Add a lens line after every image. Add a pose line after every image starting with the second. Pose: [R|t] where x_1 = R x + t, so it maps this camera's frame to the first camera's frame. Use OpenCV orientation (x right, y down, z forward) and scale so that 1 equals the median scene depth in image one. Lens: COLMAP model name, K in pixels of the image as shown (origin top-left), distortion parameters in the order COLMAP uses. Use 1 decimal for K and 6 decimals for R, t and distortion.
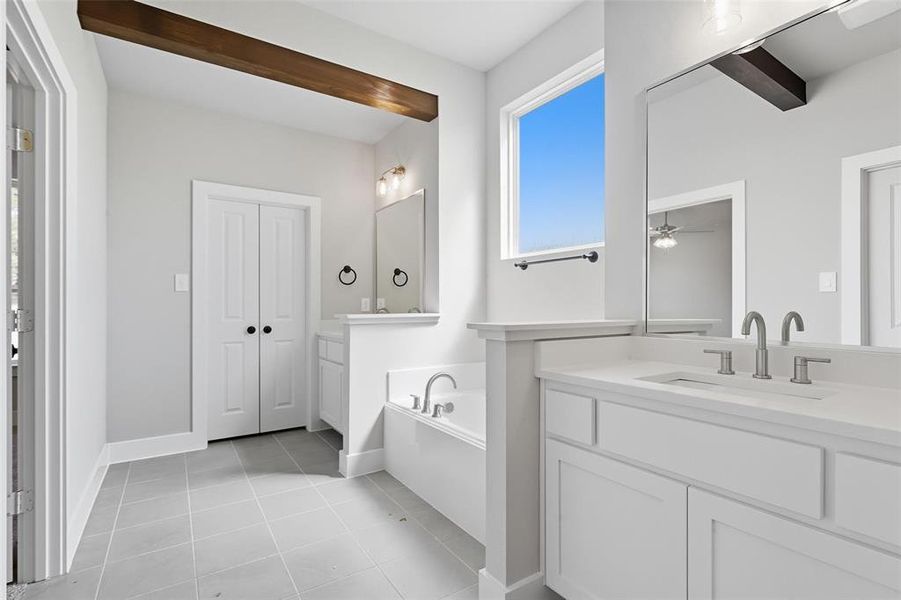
lens RADIAL K [[410.5, 0, 447.1], [0, 410.5, 305.5], [0, 0, 1]] dist [-0.008758, 0.000749]
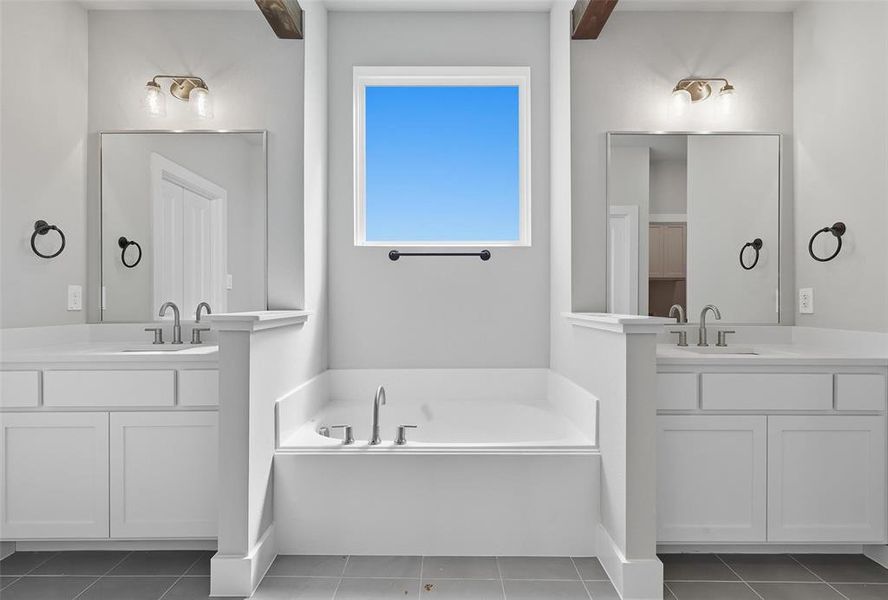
lens RADIAL K [[415.1, 0, 442.5], [0, 415.1, 300.1], [0, 0, 1]] dist [-0.001174, -0.000527]
pose [[0.568148, 0.000998, 0.822926, -0.566924], [-0.004105, 0.999990, 0.001621, -0.001932], [-0.822916, -0.004299, 0.568147, 0.436270]]
